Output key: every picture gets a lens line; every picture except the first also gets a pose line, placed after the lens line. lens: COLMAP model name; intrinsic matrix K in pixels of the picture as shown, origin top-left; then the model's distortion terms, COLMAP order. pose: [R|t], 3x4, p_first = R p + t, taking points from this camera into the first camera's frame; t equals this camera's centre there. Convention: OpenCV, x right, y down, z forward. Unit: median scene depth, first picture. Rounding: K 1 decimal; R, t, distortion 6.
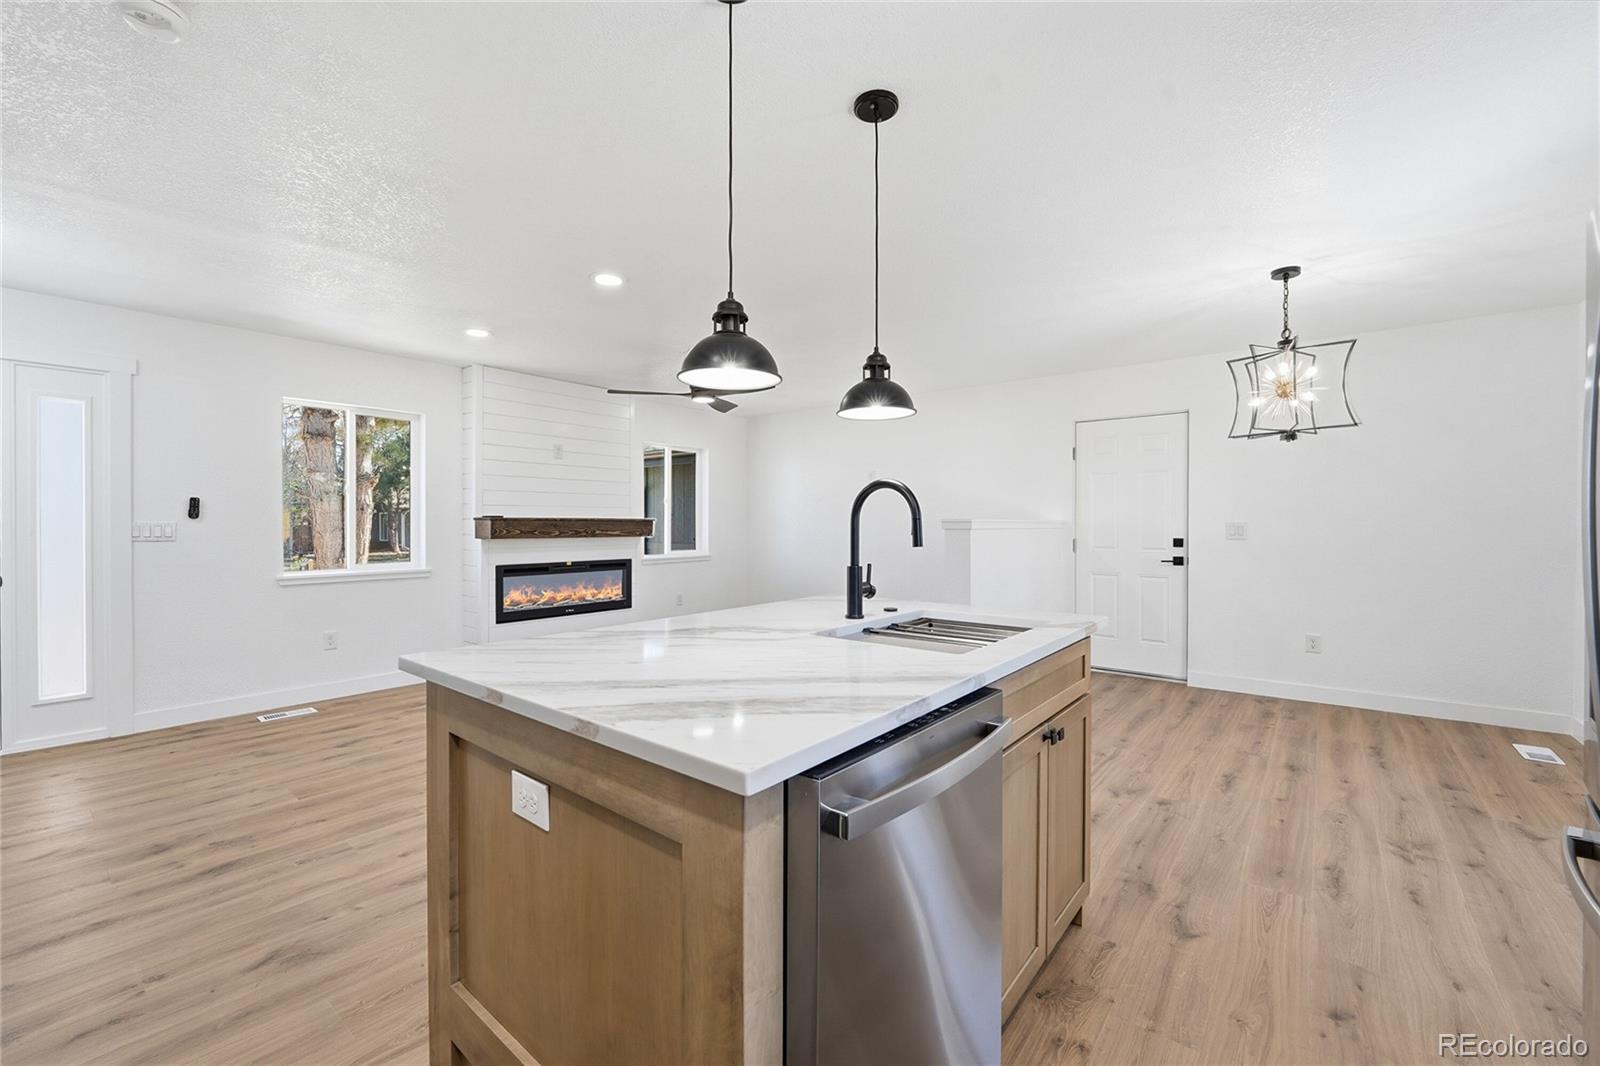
lens RADIAL K [[658.3, 0, 800.0], [0, 658.3, 533.0], [0, 0, 1]] dist [-0.010513, -0.000374]
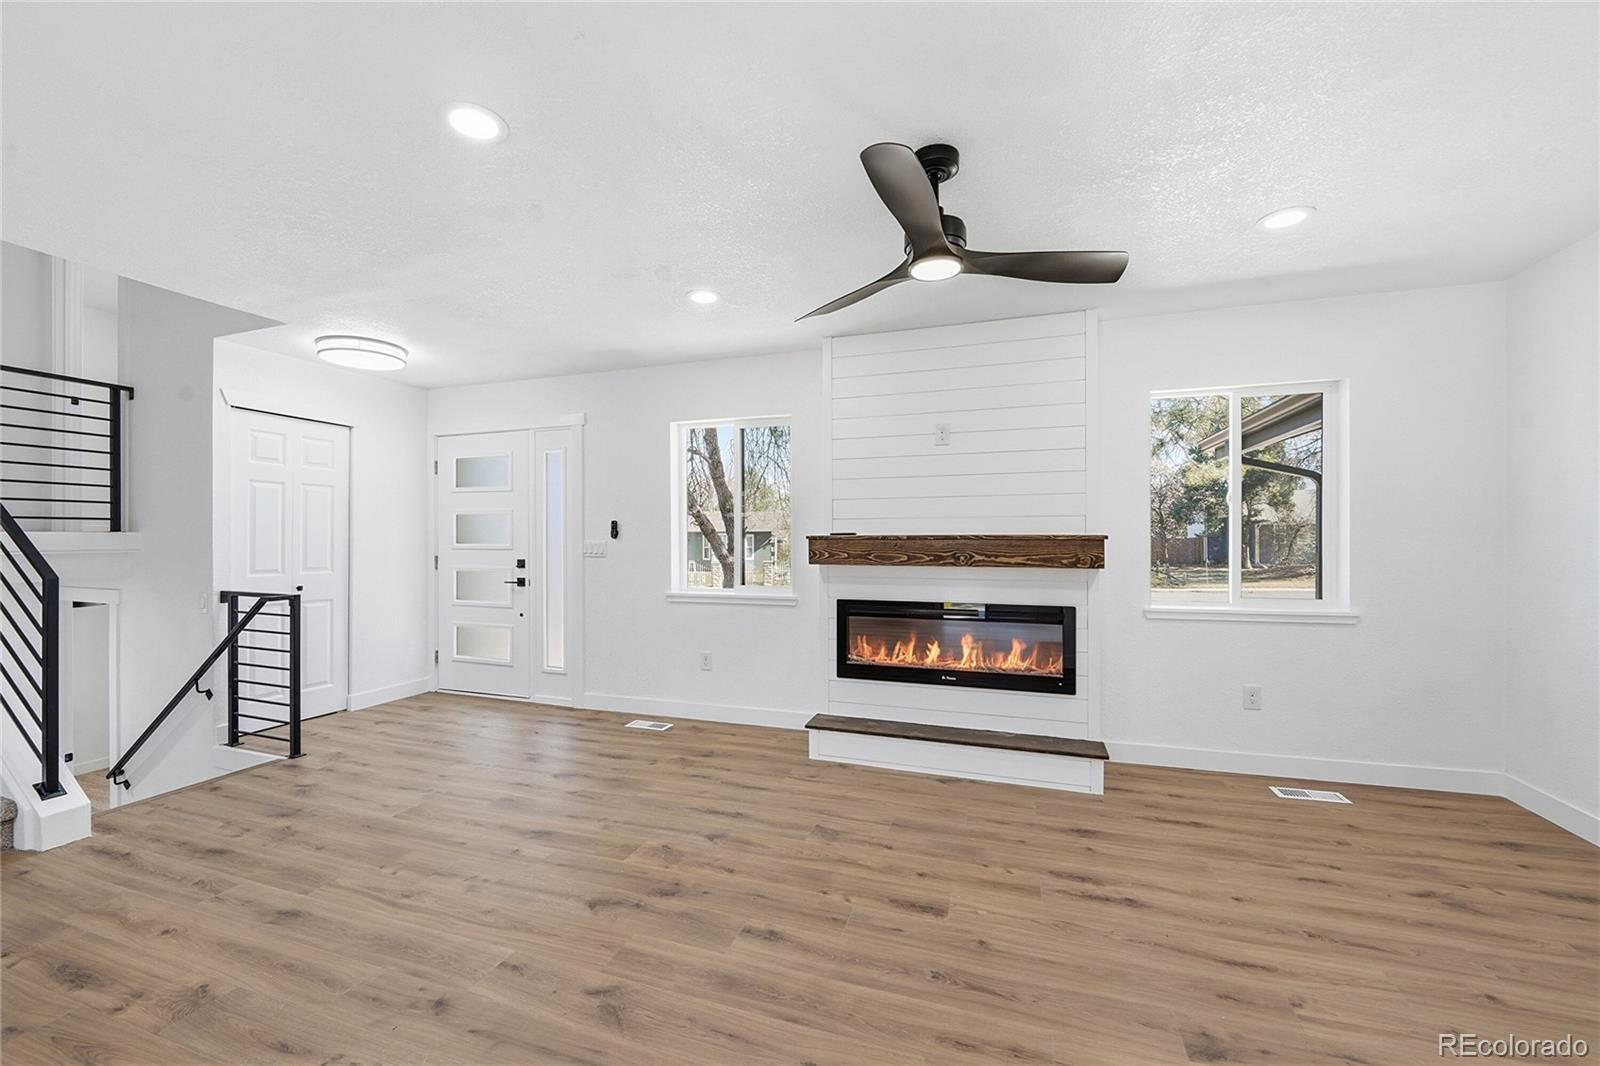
lens RADIAL K [[649.7, 0, 735.2], [0, 649.7, 540.6], [0, 0, 1]] dist [-0.015250, -0.000200]
pose [[0.326044, 0.002613, -0.945351, 0.194254], [-0.011619, 0.999932, -0.001243, -0.015027], [0.945283, 0.011390, 0.326052, 0.639197]]
